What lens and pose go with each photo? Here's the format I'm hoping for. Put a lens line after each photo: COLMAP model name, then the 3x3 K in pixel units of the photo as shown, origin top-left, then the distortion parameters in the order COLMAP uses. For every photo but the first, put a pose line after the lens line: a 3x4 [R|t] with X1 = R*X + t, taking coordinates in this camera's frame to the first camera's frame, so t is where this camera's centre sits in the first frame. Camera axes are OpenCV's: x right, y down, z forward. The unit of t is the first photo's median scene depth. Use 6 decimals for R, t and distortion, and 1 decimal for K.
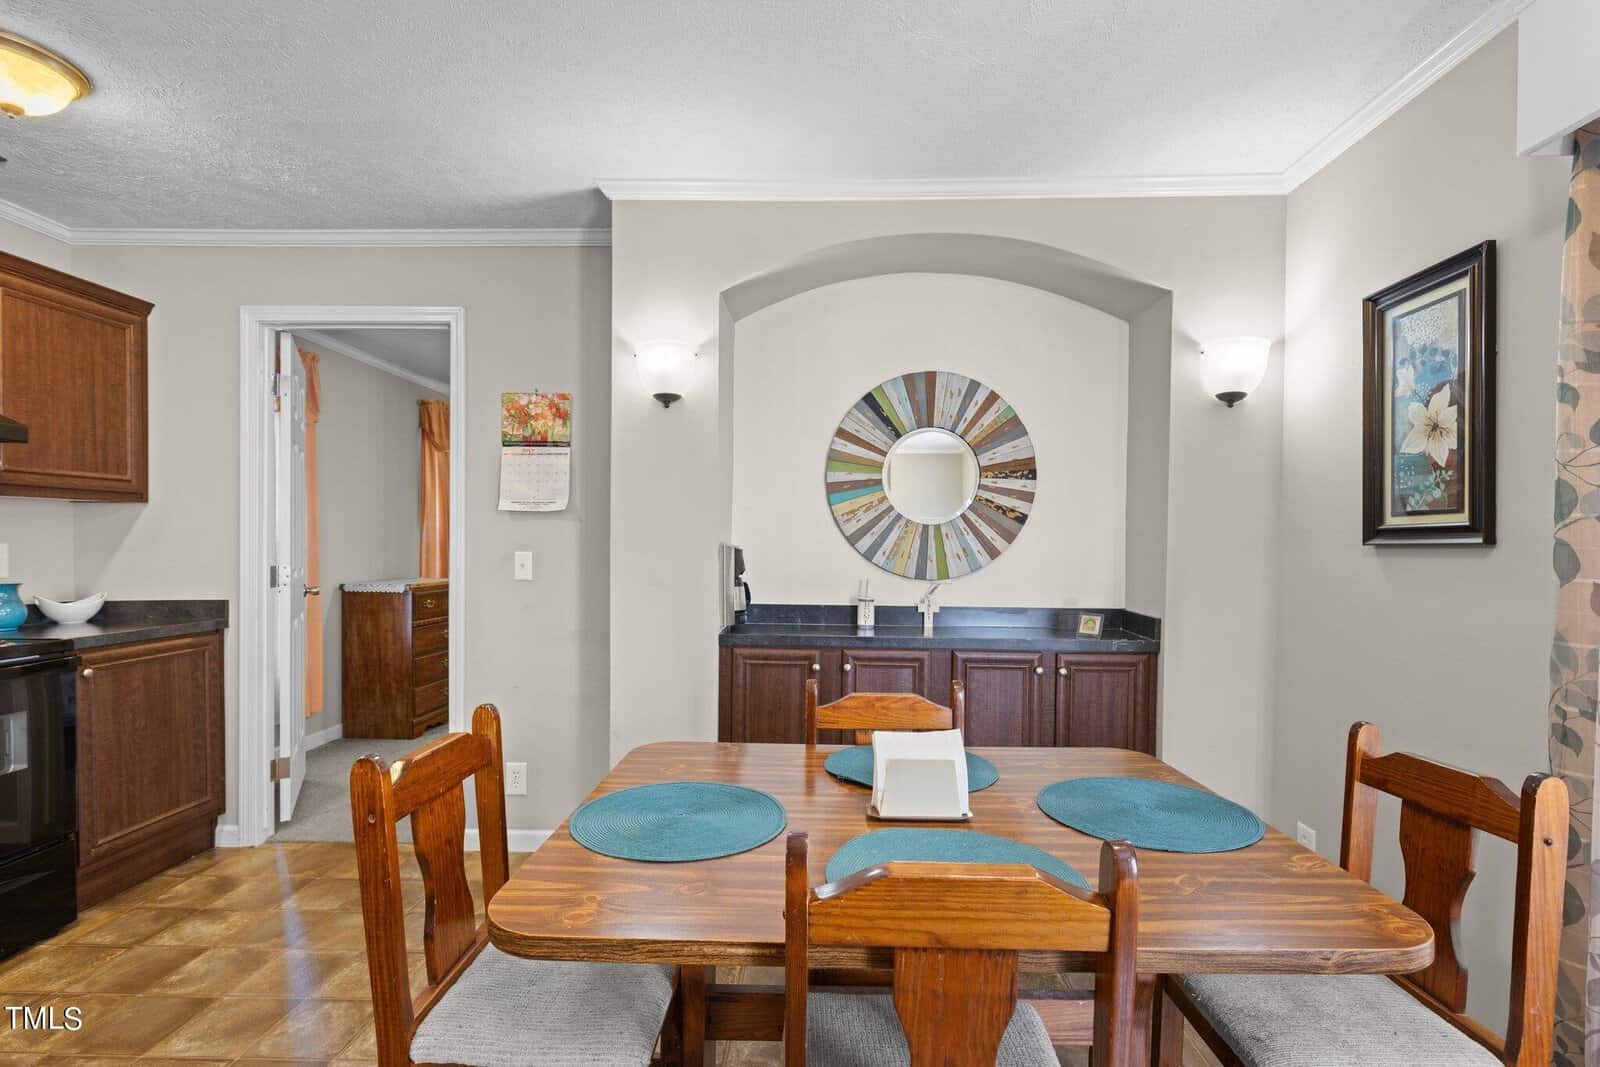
lens RADIAL K [[729.7, 0, 808.5], [0, 729.7, 553.2], [0, 0, 1]] dist [-0.000015, -0.000332]
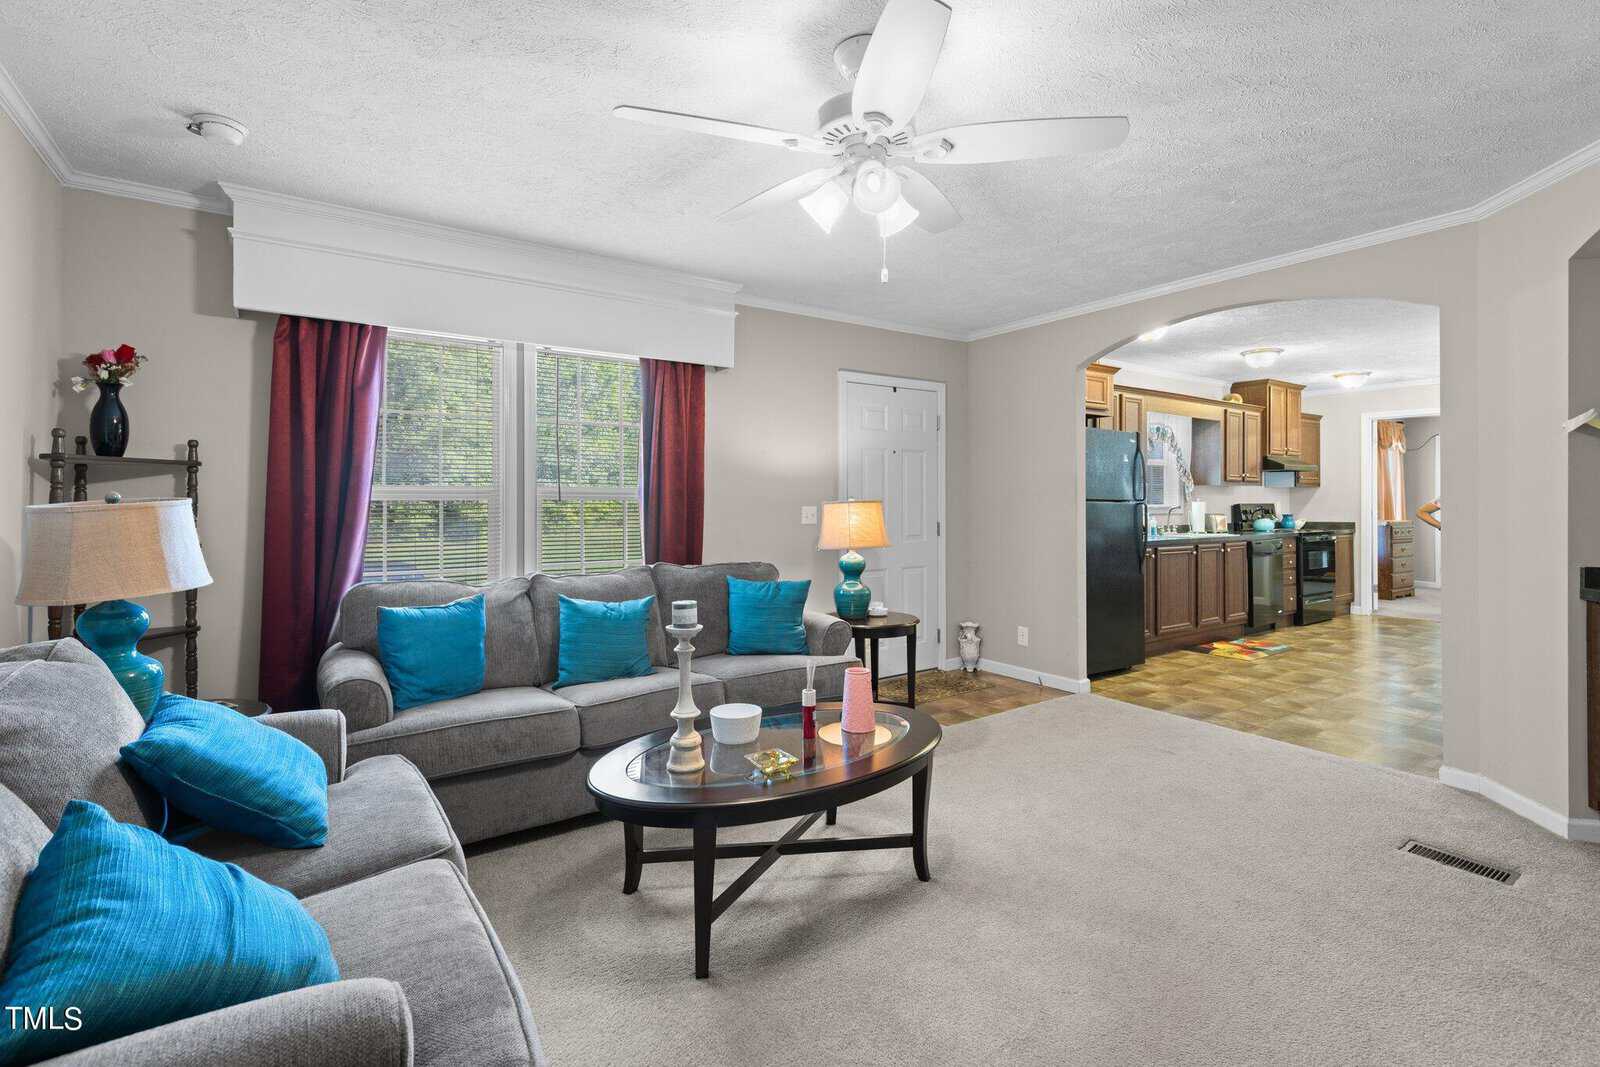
lens RADIAL K [[724.9, 0, 809.1], [0, 724.9, 499.1], [0, 0, 1]] dist [0.001487, 0.000065]
pose [[0.590949, -0.009739, -0.806650, 0.180898], [-0.000732, 0.999920, -0.012608, 0.015218], [0.806709, 0.008041, 0.590895, -2.287697]]
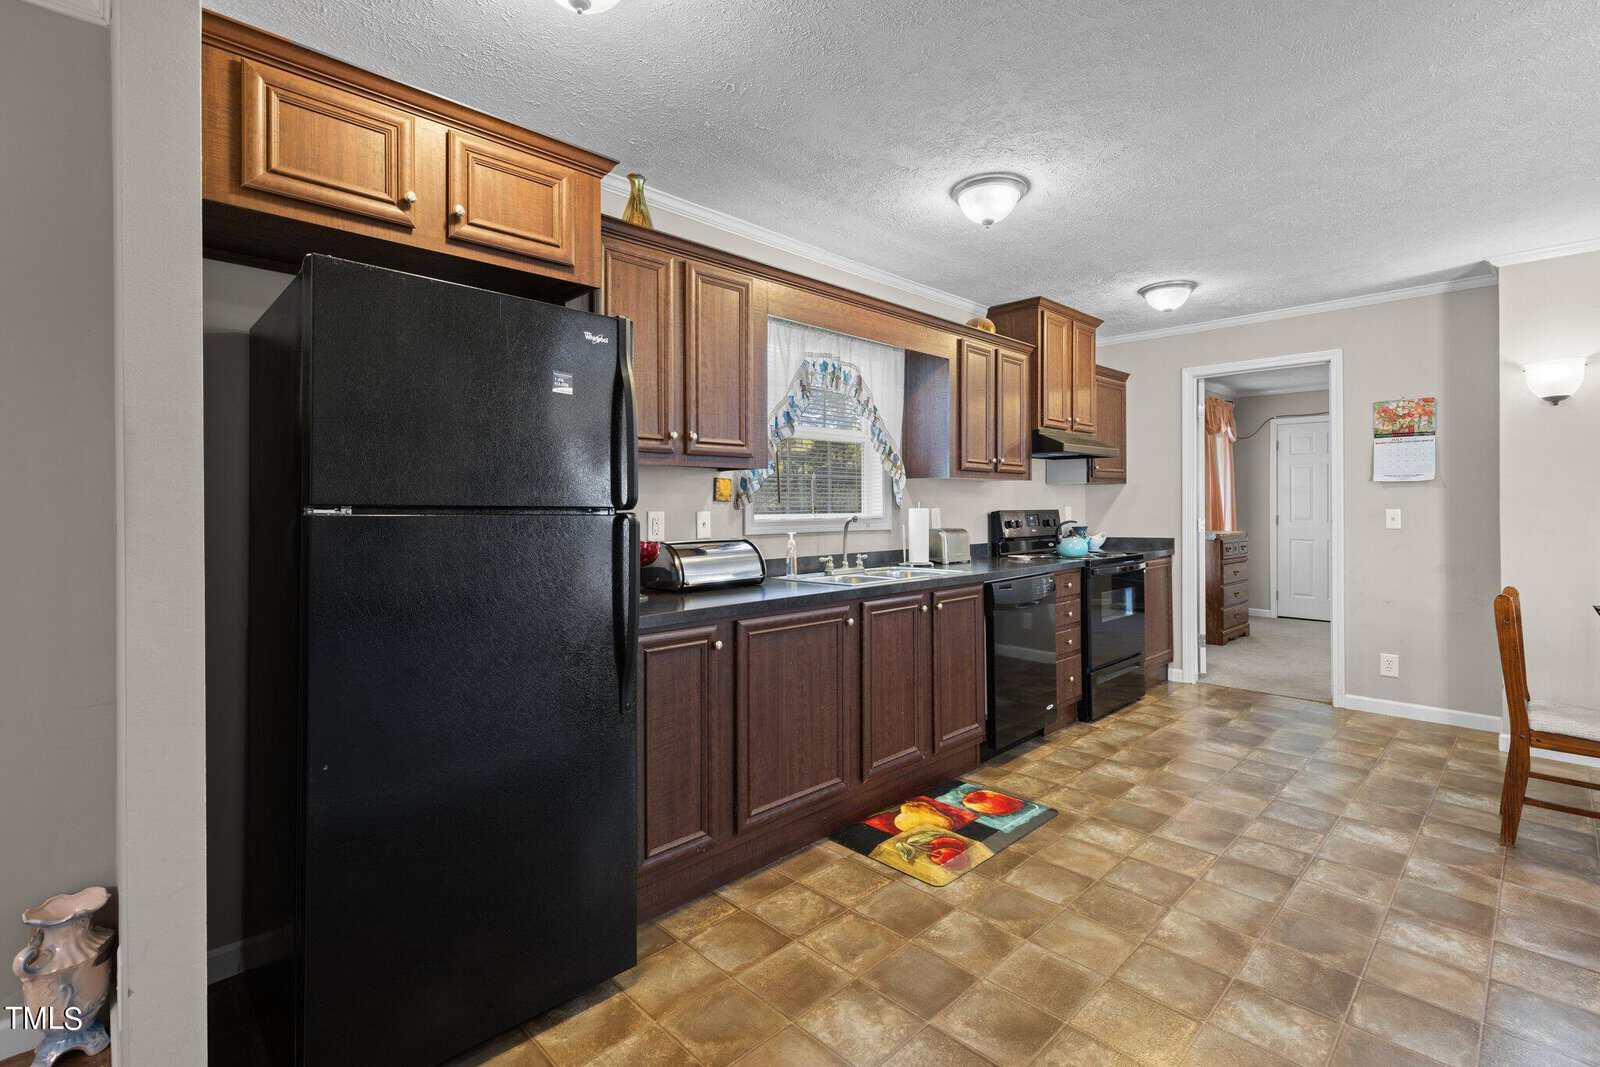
lens RADIAL K [[724.9, 0, 809.1], [0, 724.9, 499.1], [0, 0, 1]] dist [0.001487, 0.000065]
pose [[0.719722, -0.015099, -0.694099, -0.230894], [0.003346, 0.999827, -0.018279, 0.000218], [0.694255, 0.010833, 0.719648, -0.871728]]
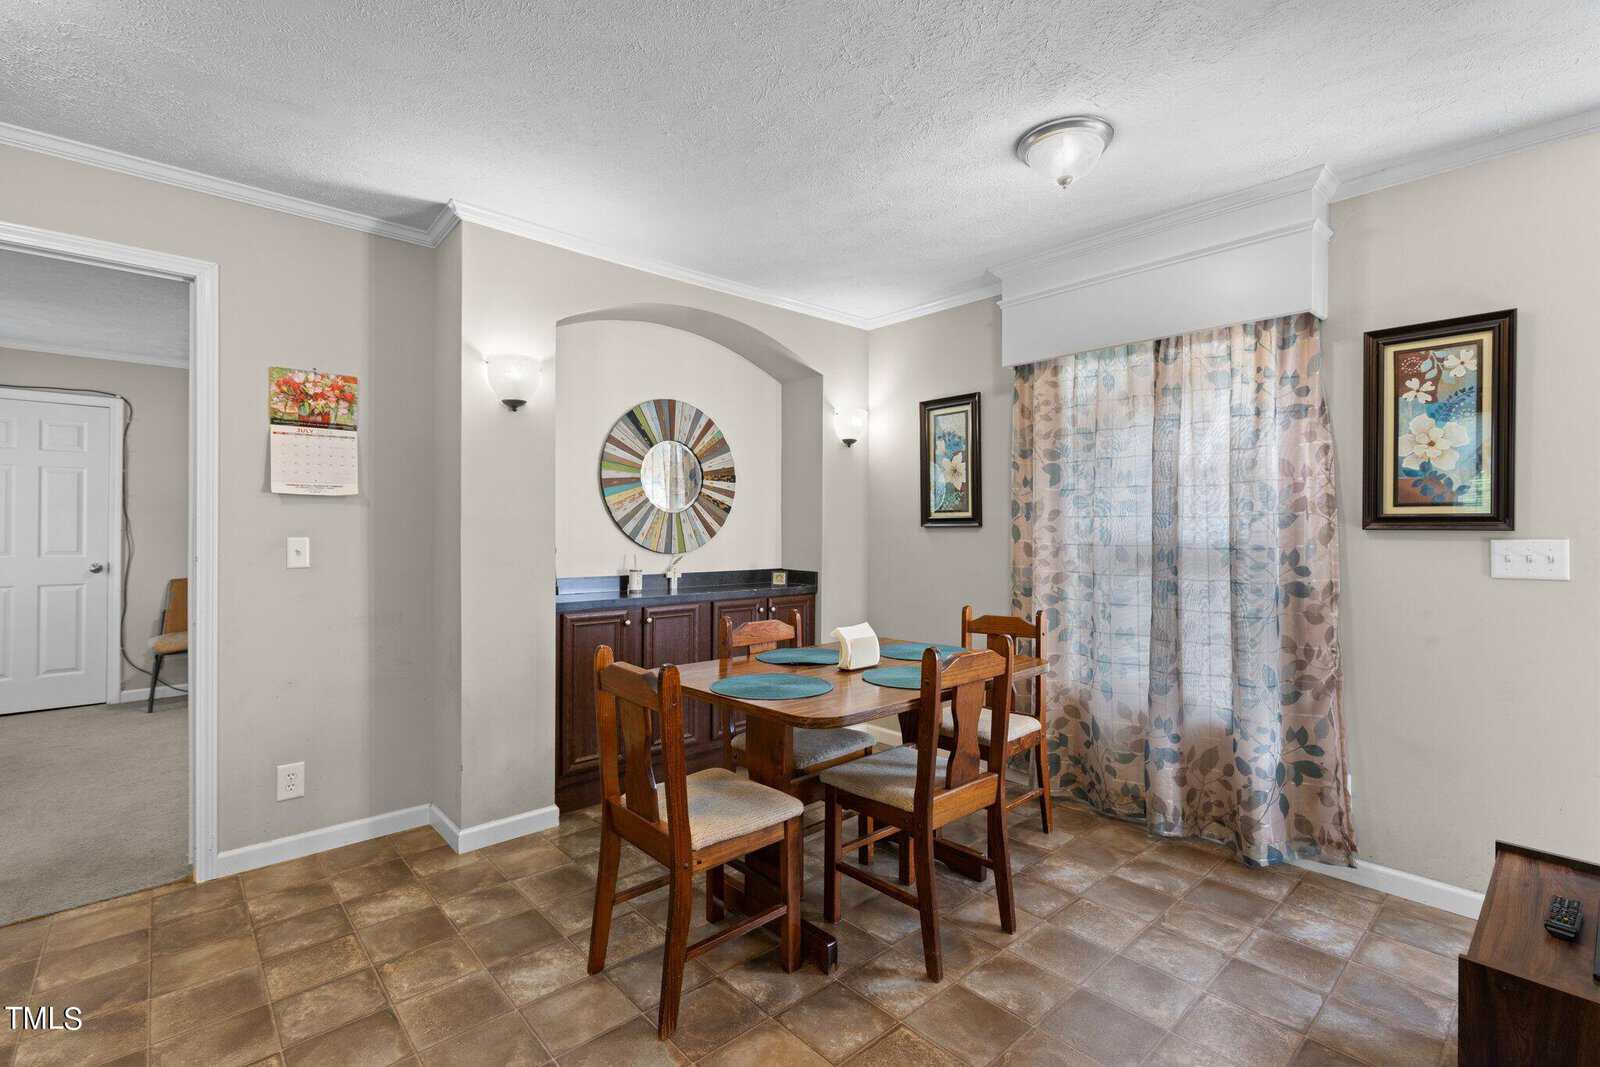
lens RADIAL K [[718.2, 0, 805.1], [0, 718.2, 529.7], [0, 0, 1]] dist [0.011213, 0.000035]
pose [[0.721584, -0.007709, 0.692284, -0.580070], [0.010978, 0.999940, -0.000308, -0.004566], [-0.692240, 0.007822, 0.721625, -0.132077]]
